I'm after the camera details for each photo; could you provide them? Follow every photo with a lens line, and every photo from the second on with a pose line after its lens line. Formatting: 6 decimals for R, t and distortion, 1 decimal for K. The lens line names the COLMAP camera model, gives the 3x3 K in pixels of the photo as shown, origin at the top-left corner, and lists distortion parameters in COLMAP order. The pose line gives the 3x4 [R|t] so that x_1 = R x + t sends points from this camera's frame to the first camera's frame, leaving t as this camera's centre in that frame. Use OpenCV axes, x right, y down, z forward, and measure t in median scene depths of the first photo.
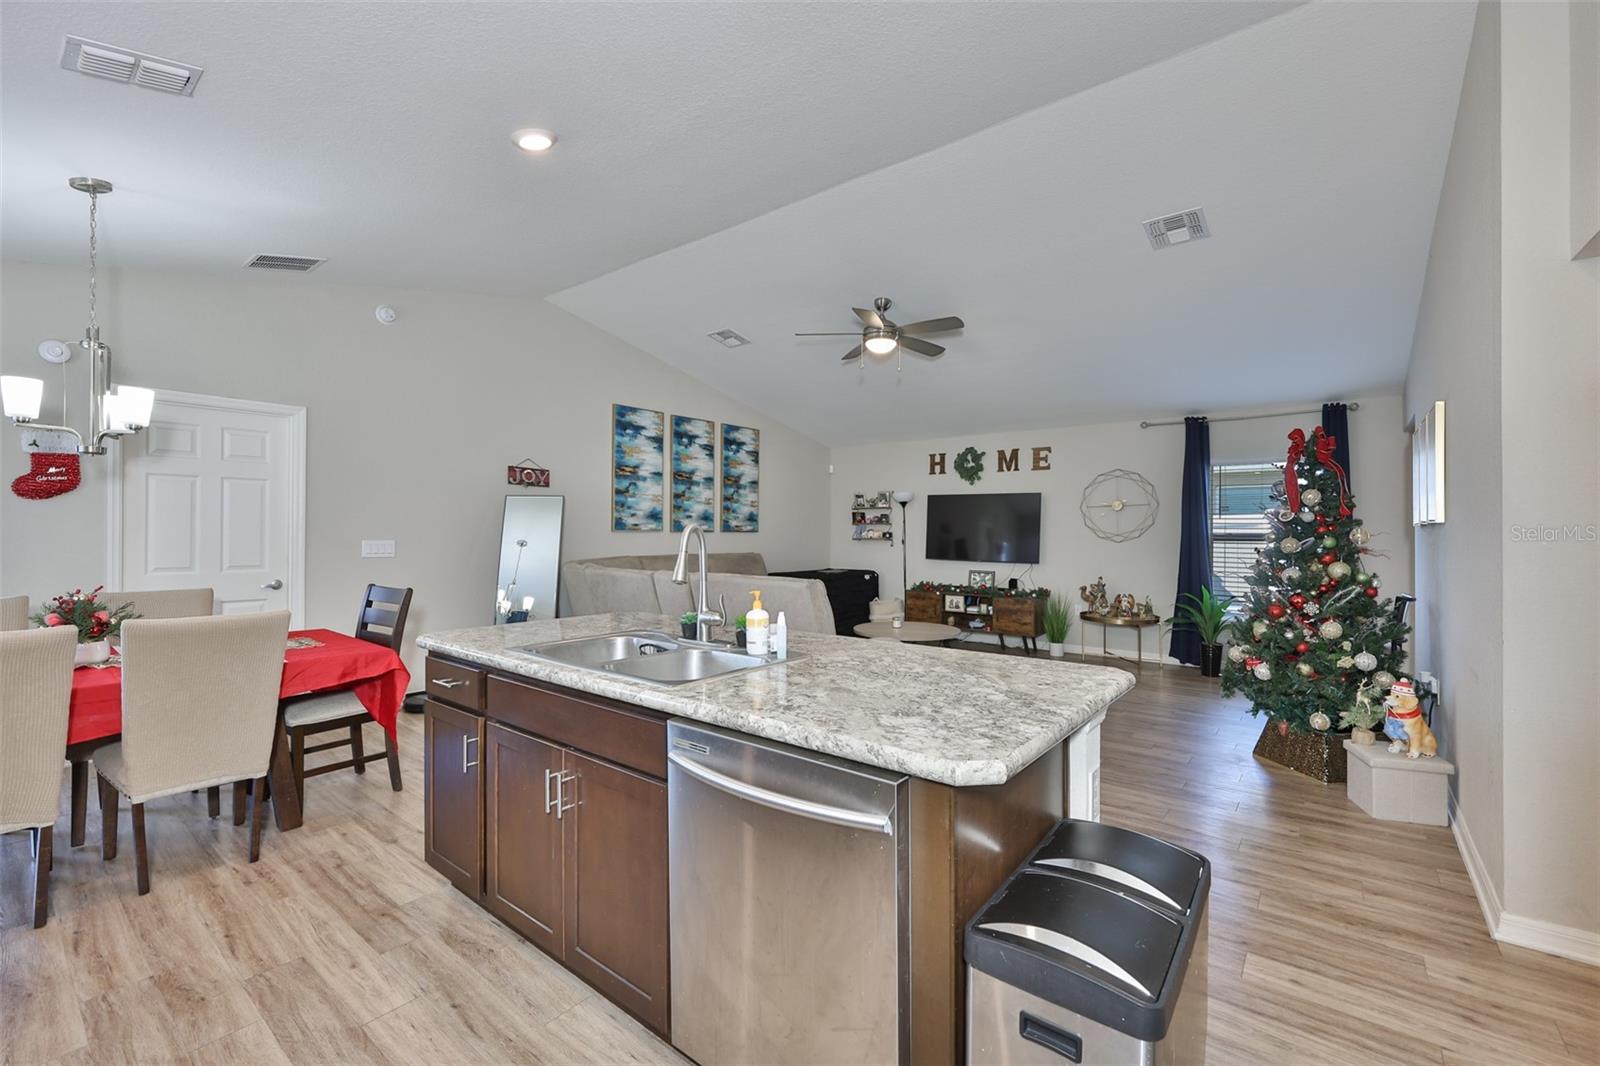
lens RADIAL K [[673.1, 0, 803.7], [0, 673.1, 533.2], [0, 0, 1]] dist [-0.002951, 0.000121]
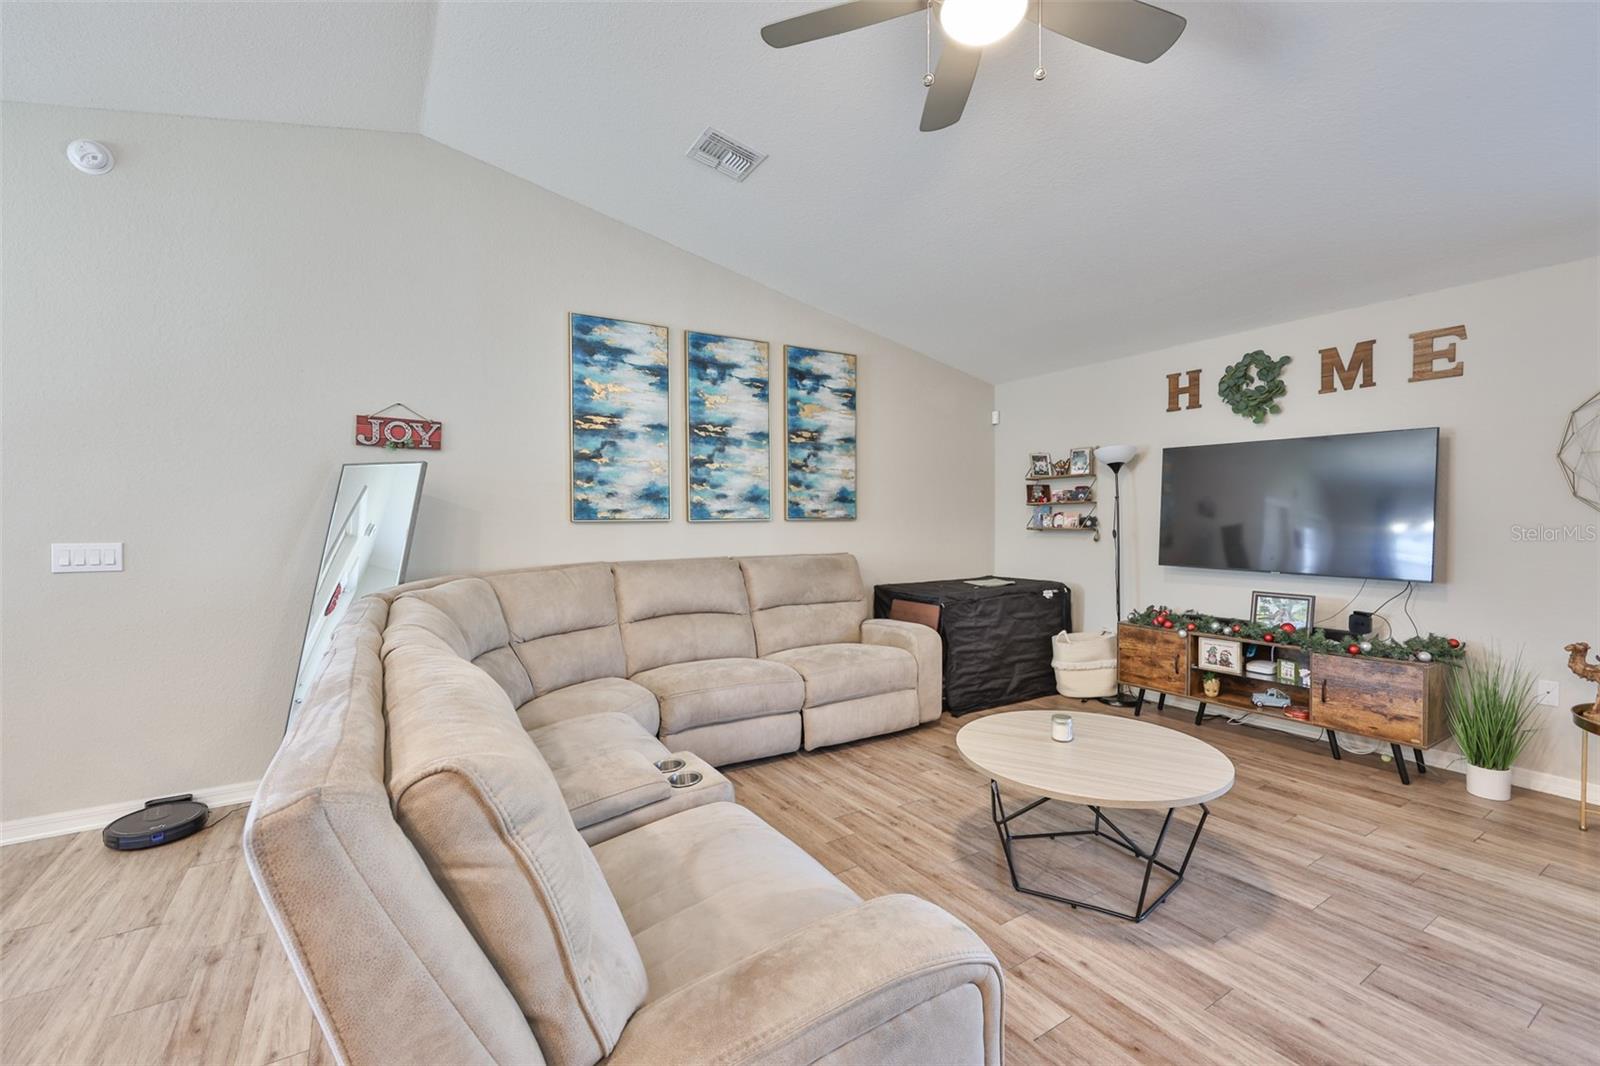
lens RADIAL K [[673.1, 0, 798.4], [0, 673.1, 532.7], [0, 0, 1]] dist [-0.002951, 0.000121]
pose [[0.941548, -0.003763, -0.336858, 0.098494], [0.010787, 0.999762, 0.018983, -0.002246], [0.336707, -0.021507, 0.941364, 0.425778]]
